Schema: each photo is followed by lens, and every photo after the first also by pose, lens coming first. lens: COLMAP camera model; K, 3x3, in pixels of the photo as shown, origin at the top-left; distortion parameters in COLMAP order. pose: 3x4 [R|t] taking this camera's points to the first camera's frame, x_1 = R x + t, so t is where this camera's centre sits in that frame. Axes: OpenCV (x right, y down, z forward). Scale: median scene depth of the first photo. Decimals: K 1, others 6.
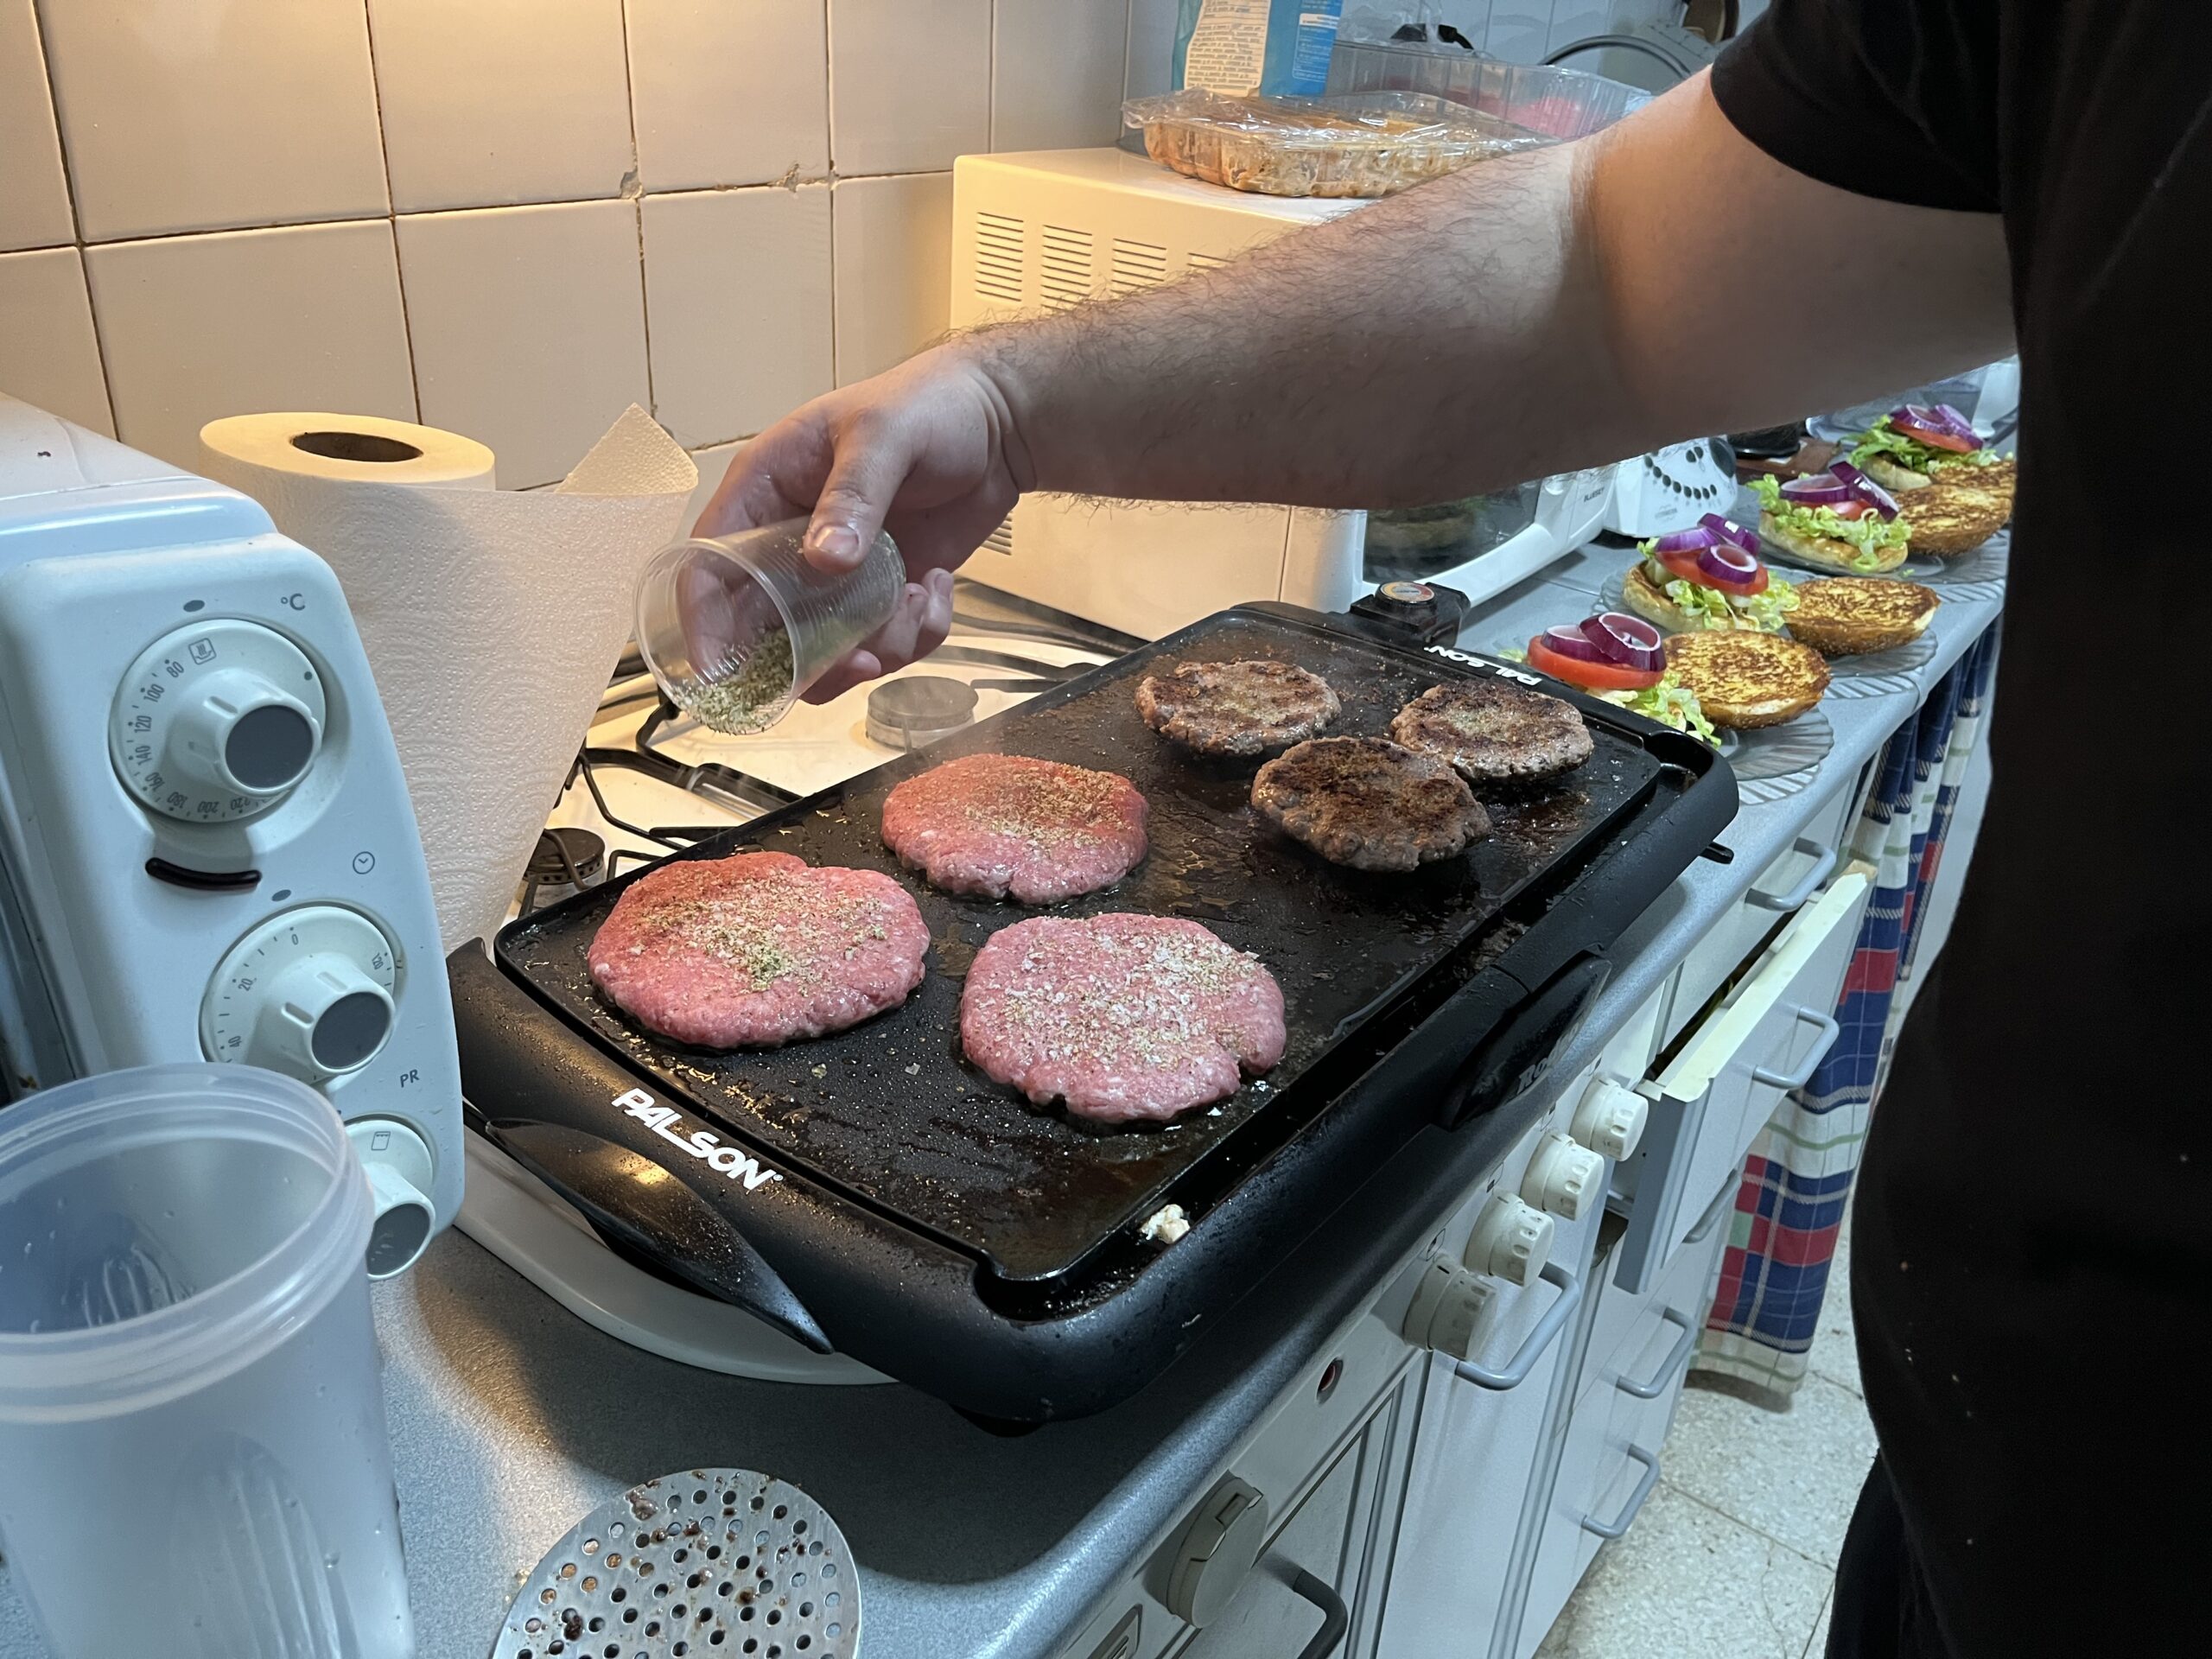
lens RADIAL K [[1679.3, 0, 1106.0], [0, 1679.3, 829.5], [0, 0, 1]] dist [0.061582, -0.090921]
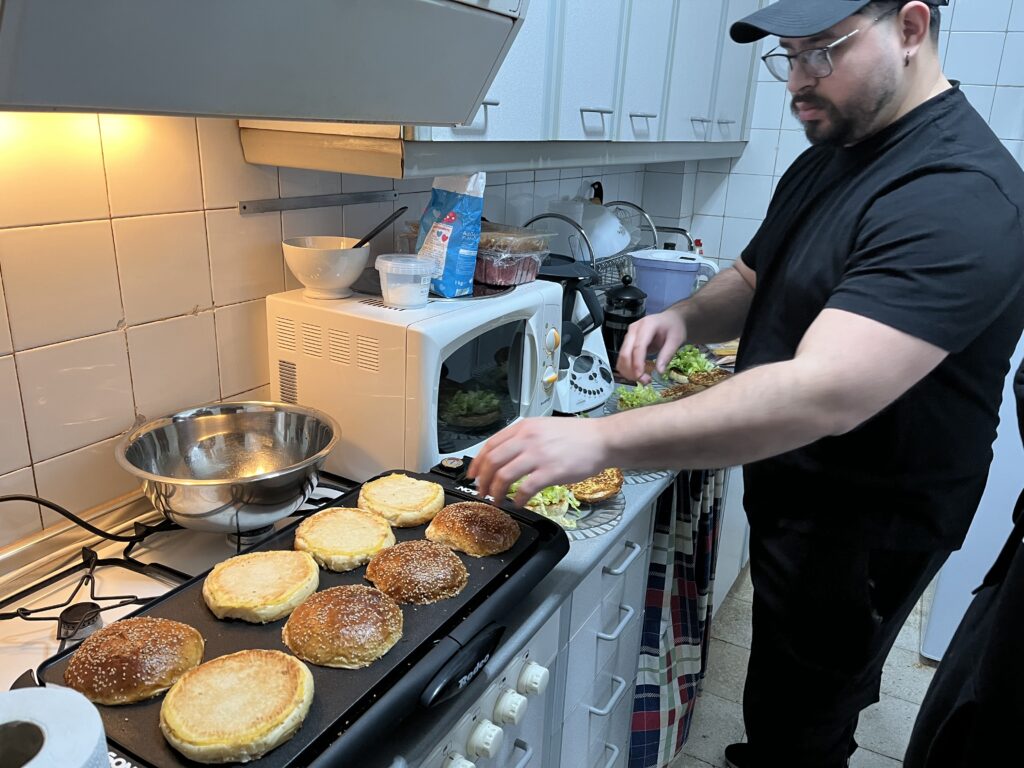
lens RADIAL K [[777.4, 0, 512.0], [0, 777.4, 384.0], [0, 0, 1]] dist [0.061582, -0.090921]
pose [[0.990601, -0.059321, 0.123248, 0.156932], [0.077130, 0.986397, -0.145163, -0.095278], [-0.112960, 0.153305, 0.981701, -0.201921]]
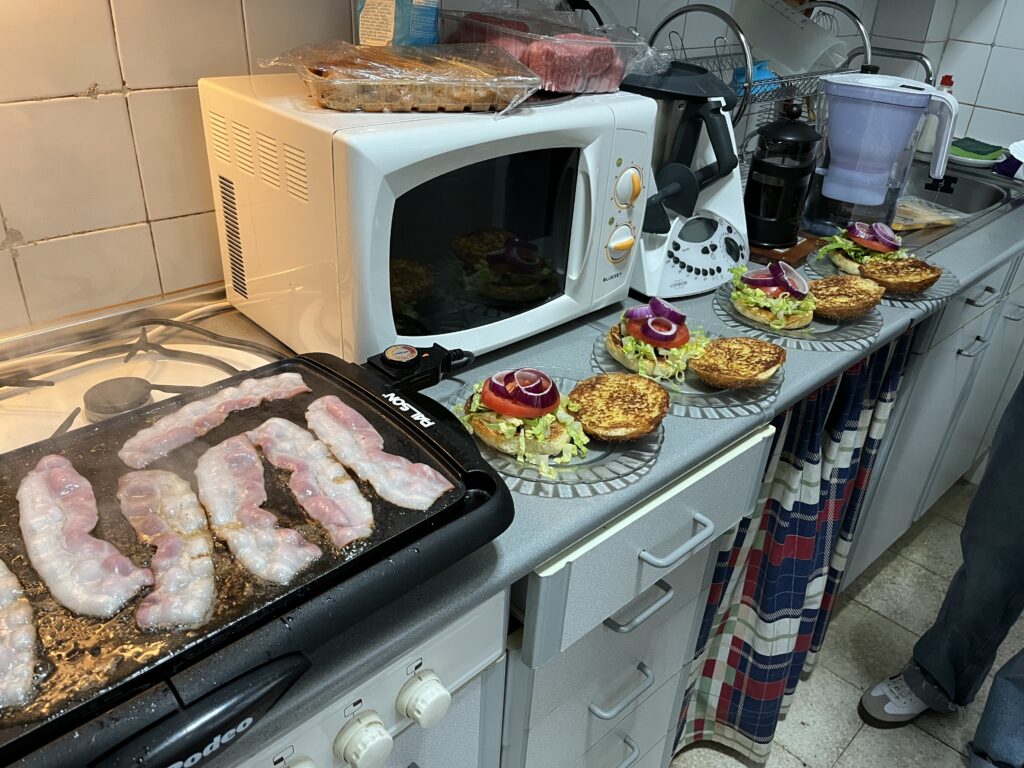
lens RADIAL K [[777.4, 0, 512.0], [0, 777.4, 384.0], [0, 0, 1]] dist [0.061582, -0.090921]
pose [[0.986885, 0.074860, -0.143018, 0.488721], [-0.070865, 0.996945, 0.032838, -0.169233], [0.145039, -0.022272, 0.989175, 0.297891]]
